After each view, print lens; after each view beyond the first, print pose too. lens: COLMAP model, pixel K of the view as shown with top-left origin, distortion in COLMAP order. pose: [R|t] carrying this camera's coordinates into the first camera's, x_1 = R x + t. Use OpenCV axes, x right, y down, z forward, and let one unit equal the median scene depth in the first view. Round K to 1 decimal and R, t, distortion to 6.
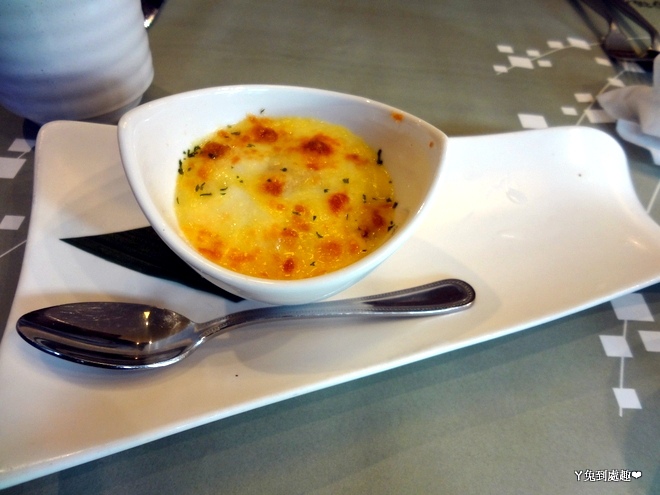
lens RADIAL K [[438.2, 0, 330.0], [0, 438.2, 247.5], [0, 0, 1]] dist [-0.025759, -0.000209]
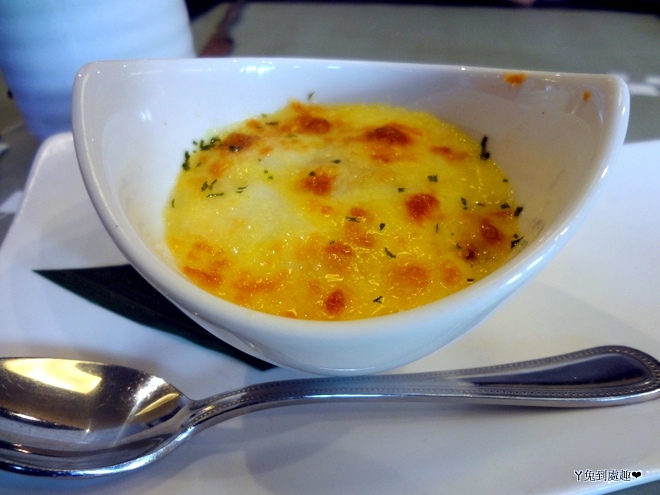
lens RADIAL K [[453.2, 0, 330.0], [0, 453.2, 247.5], [0, 0, 1]] dist [-0.002834, 0.000576]
pose [[0.986601, -0.001853, -0.163141, -0.004276], [-0.024868, 0.986544, -0.161594, 0.059164], [0.161245, 0.163485, 0.973279, 0.365787]]
